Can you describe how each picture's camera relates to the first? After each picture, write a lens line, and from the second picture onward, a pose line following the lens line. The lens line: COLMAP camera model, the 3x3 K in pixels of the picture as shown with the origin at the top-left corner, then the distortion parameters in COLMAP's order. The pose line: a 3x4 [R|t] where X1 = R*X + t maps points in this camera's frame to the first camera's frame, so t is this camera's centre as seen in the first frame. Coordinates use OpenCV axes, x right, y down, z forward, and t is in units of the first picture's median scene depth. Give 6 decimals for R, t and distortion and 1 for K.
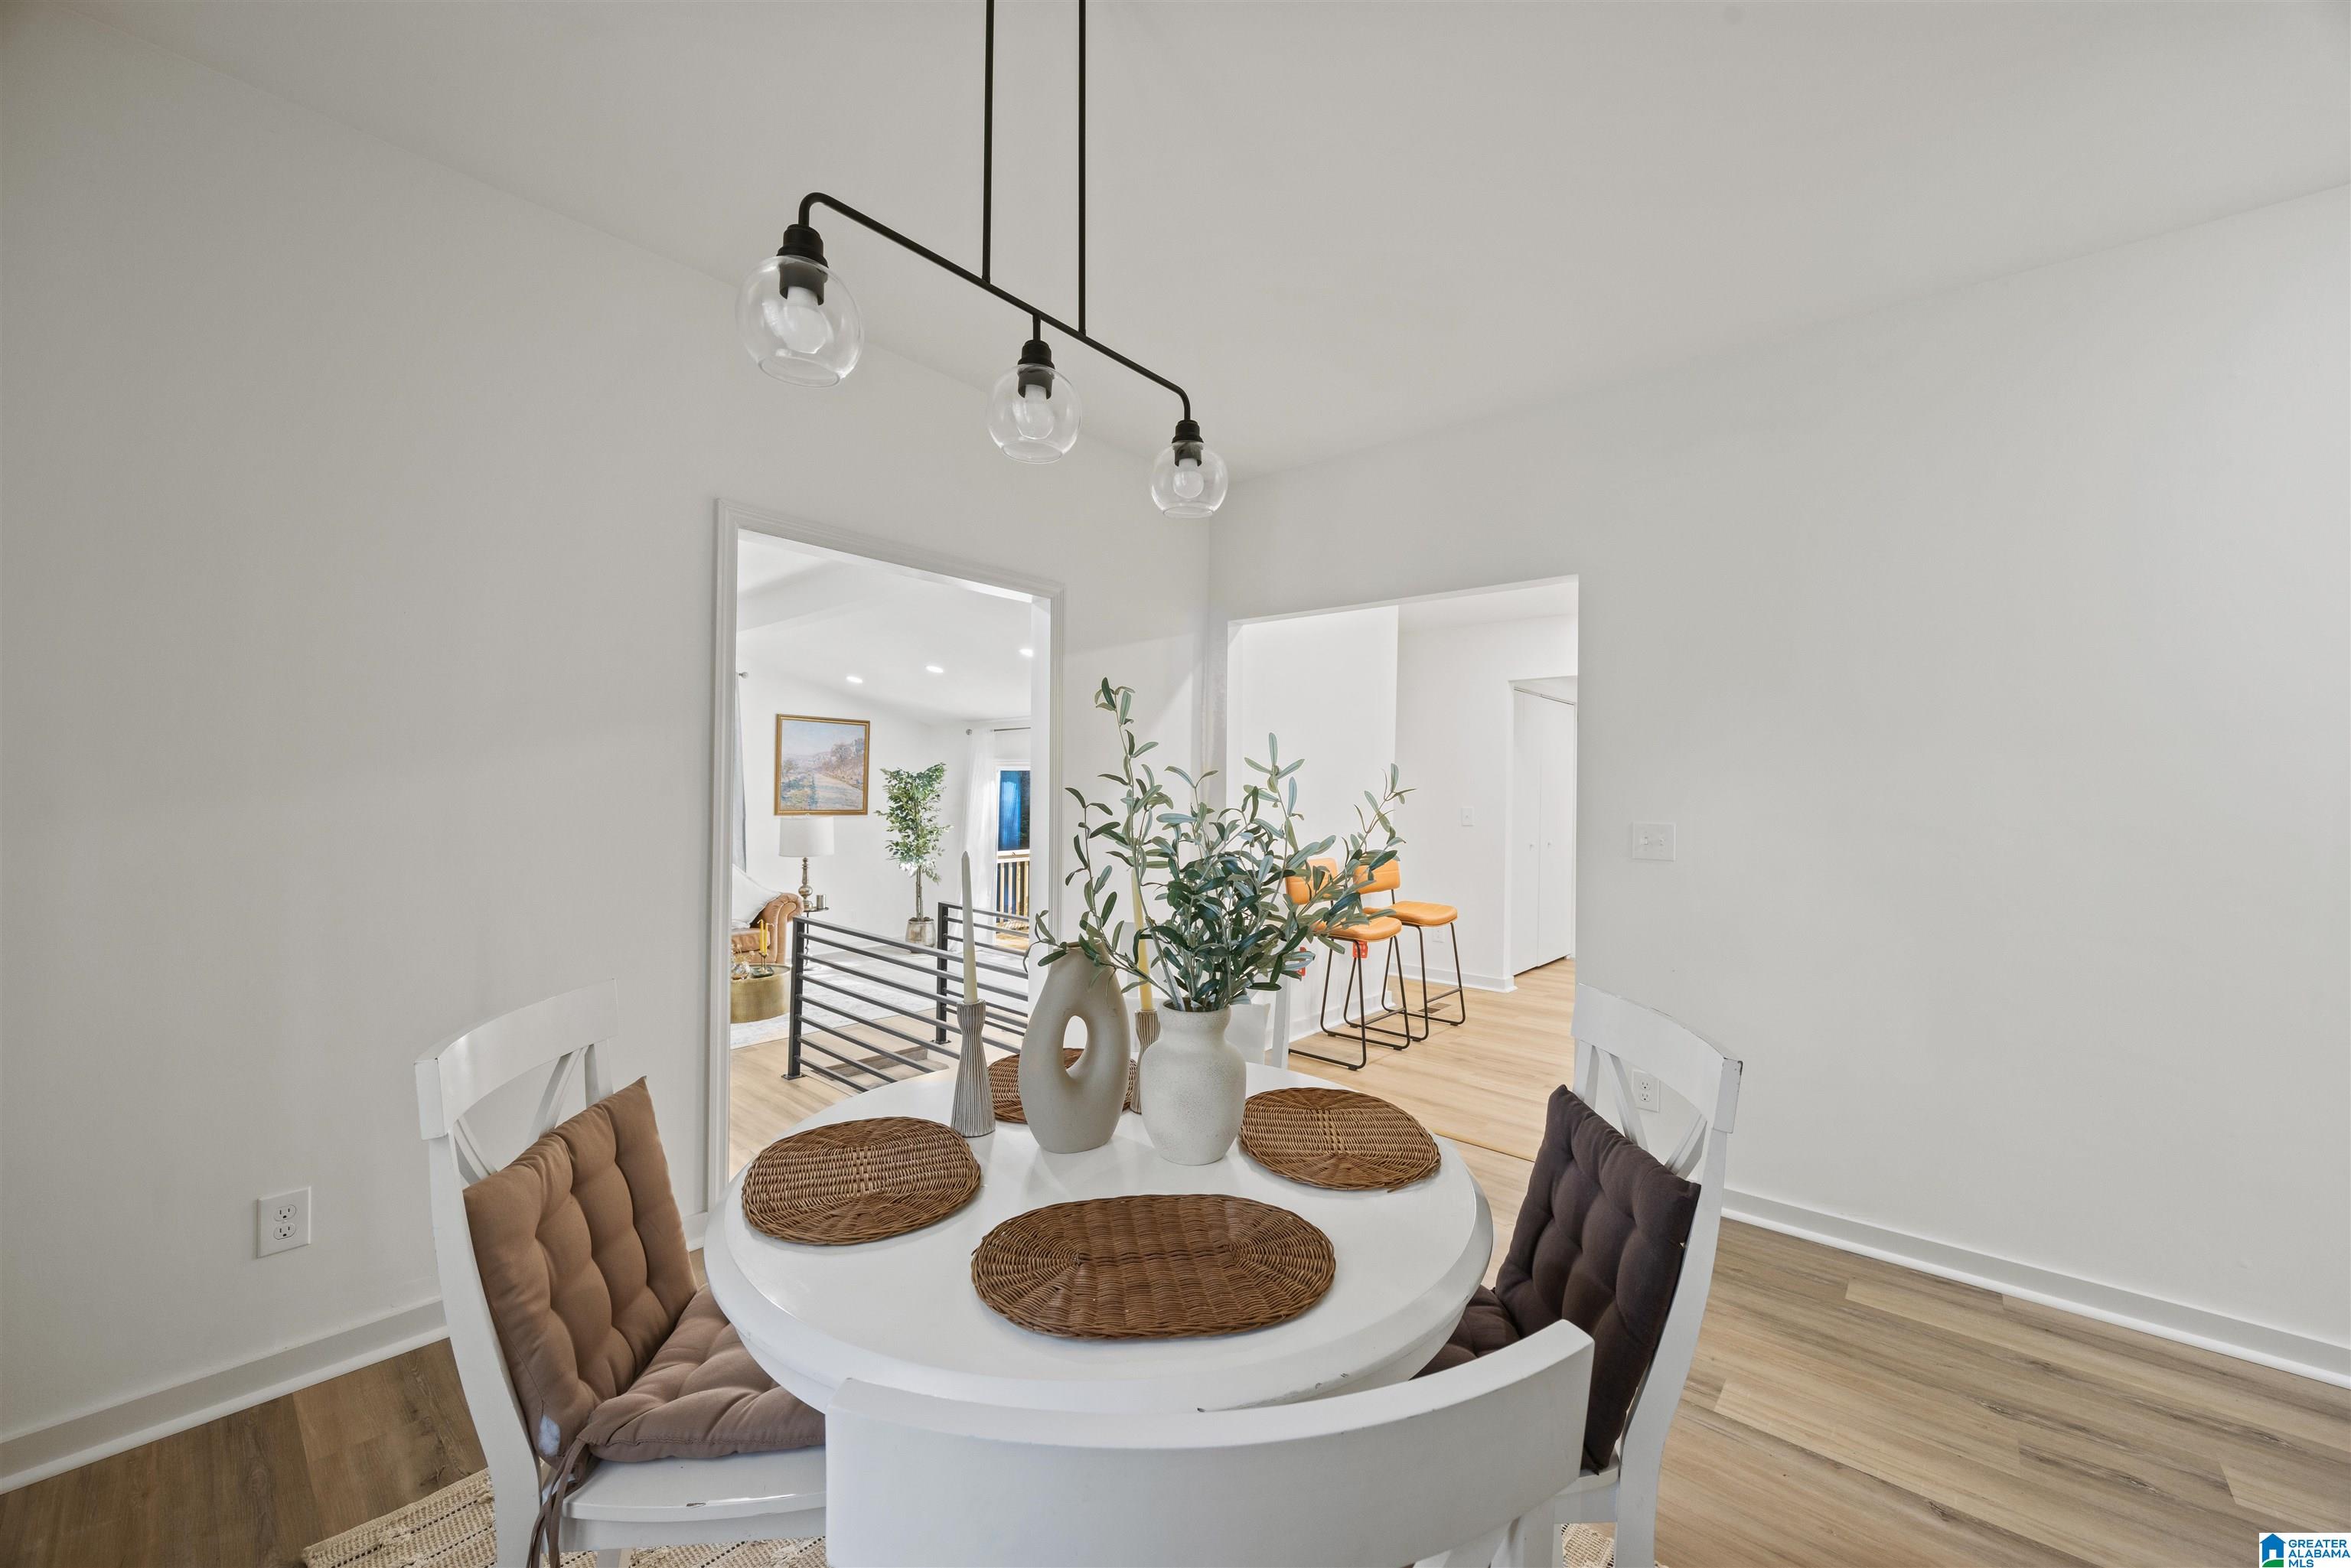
lens RADIAL K [[879.5, 0, 1184.4], [0, 879.5, 770.8], [0, 0, 1]] dist [-0.008956, 0.000538]
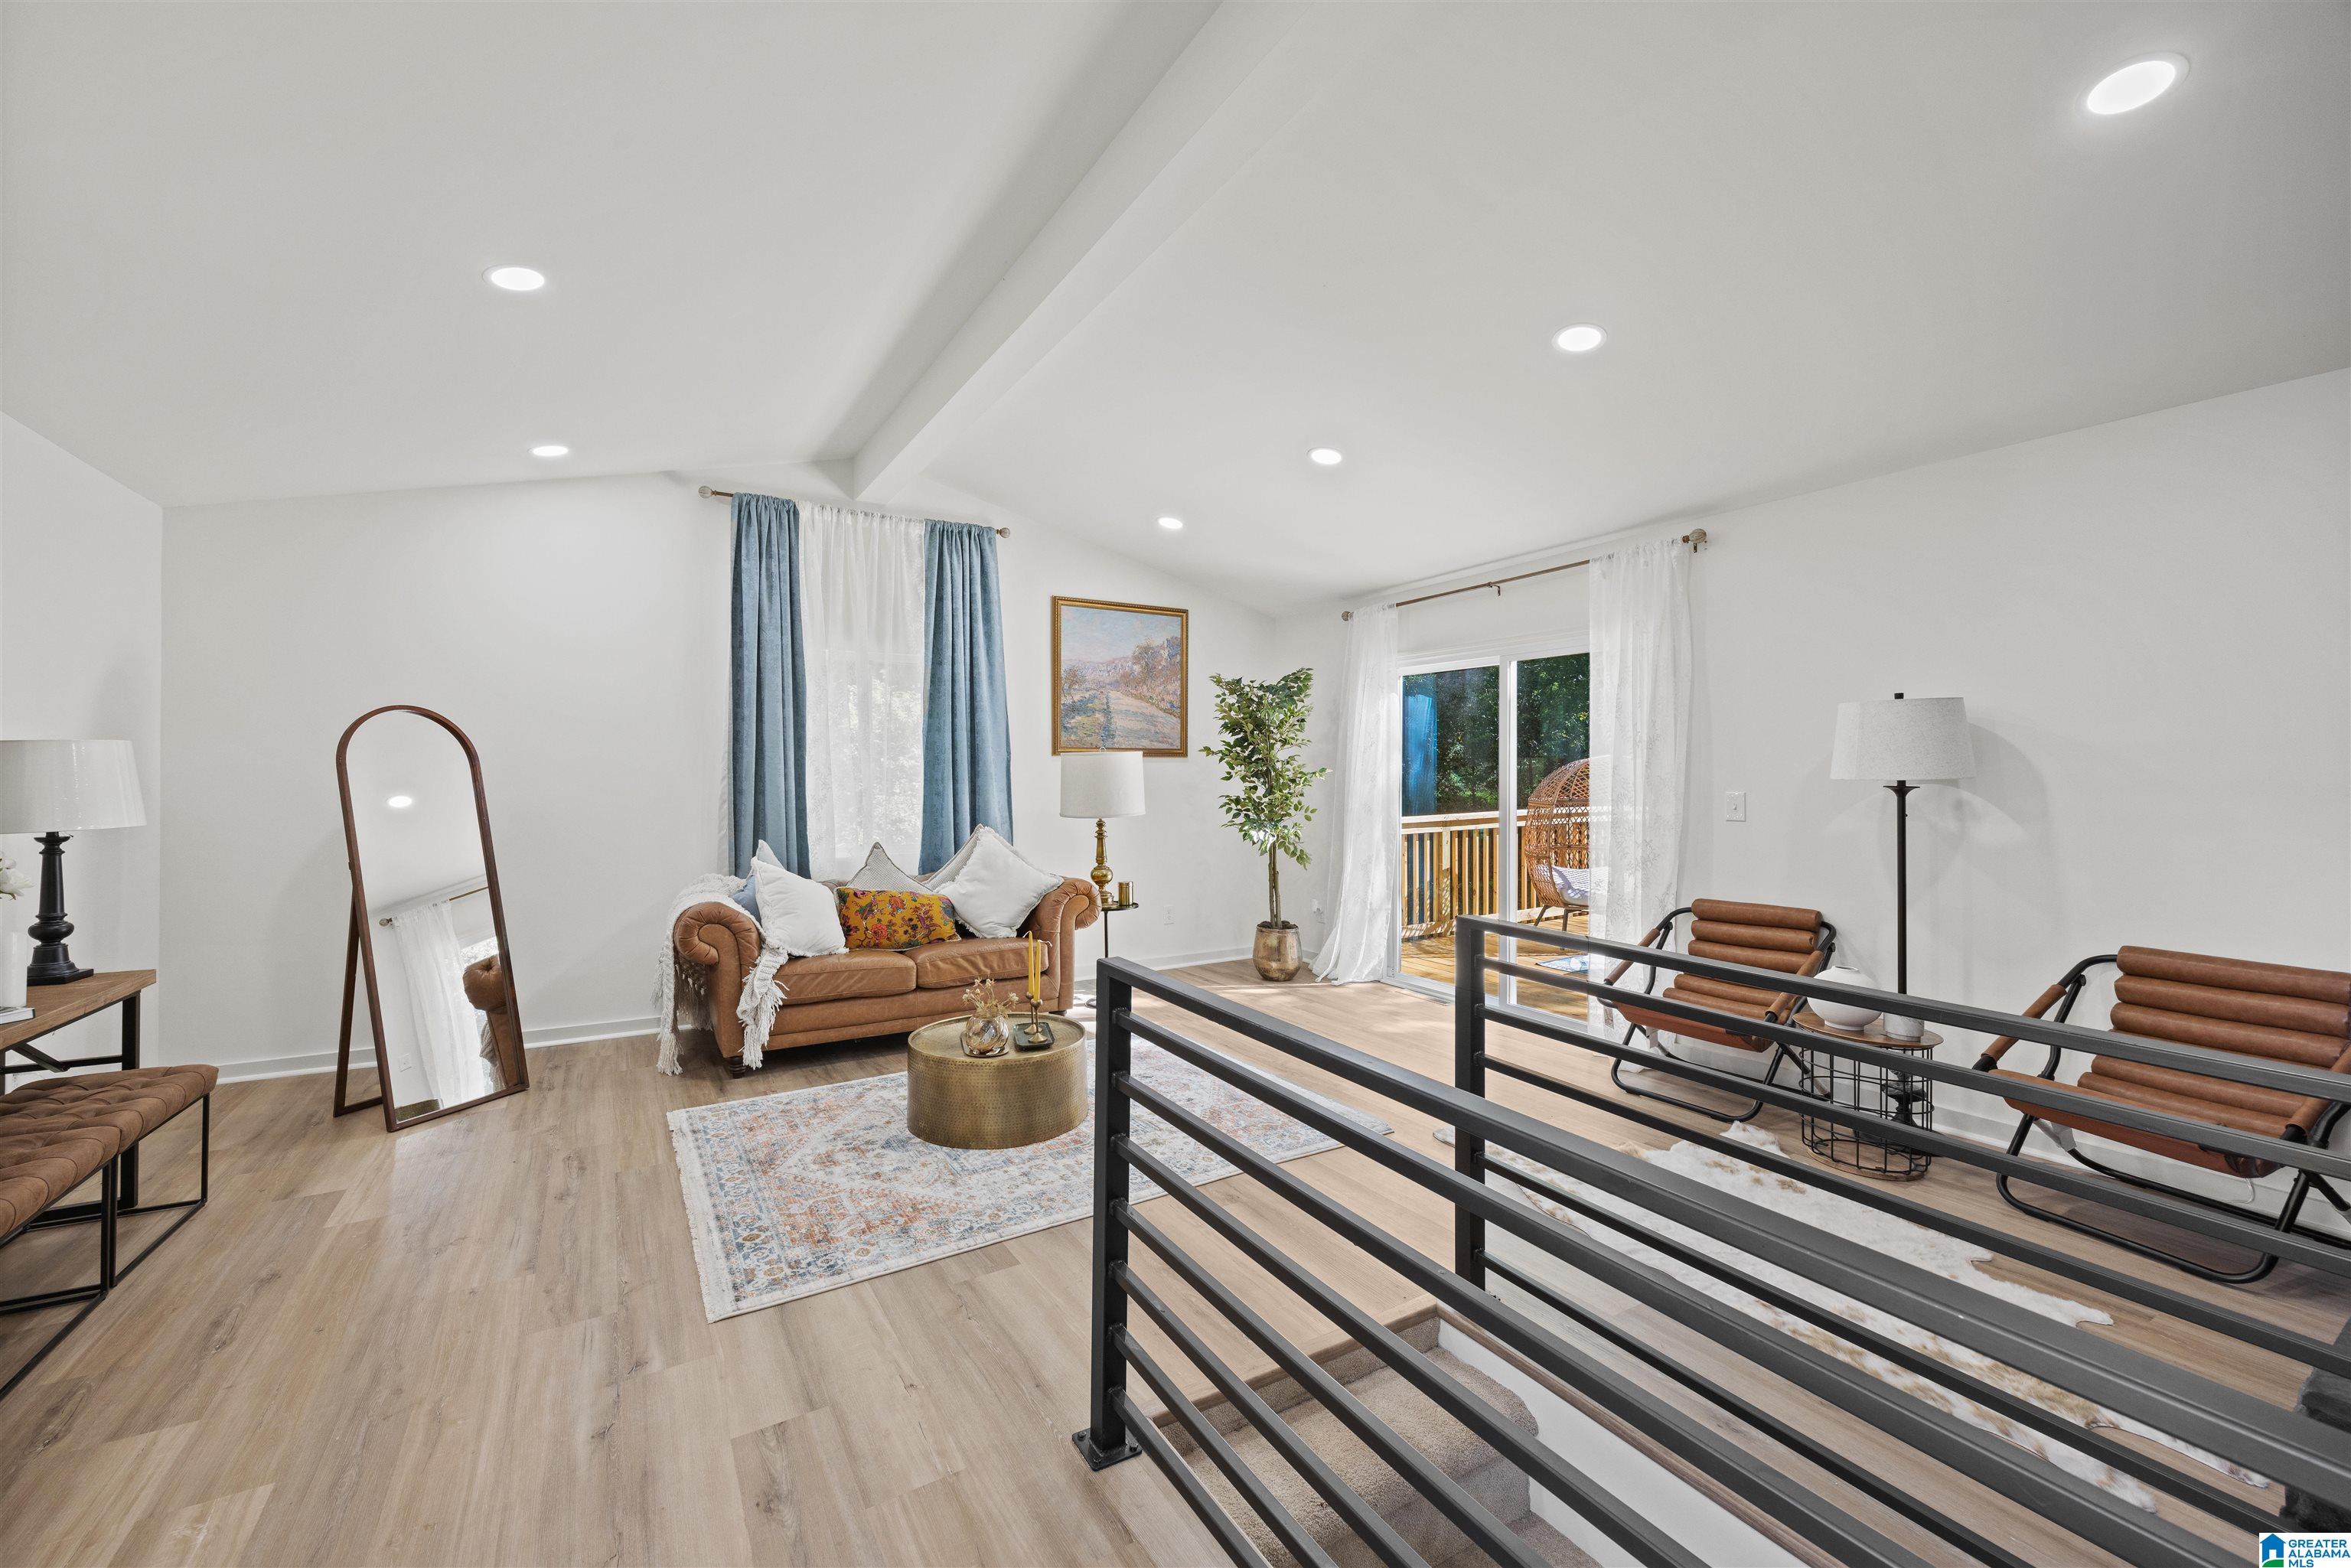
lens RADIAL K [[879.5, 0, 1184.4], [0, 879.5, 770.8], [0, 0, 1]] dist [-0.008956, 0.000538]
pose [[0.957189, -0.010974, -0.289256, -0.185494], [0.016579, 0.999719, 0.016936, 0.051590], [0.288988, -0.021007, 0.957102, 0.404649]]
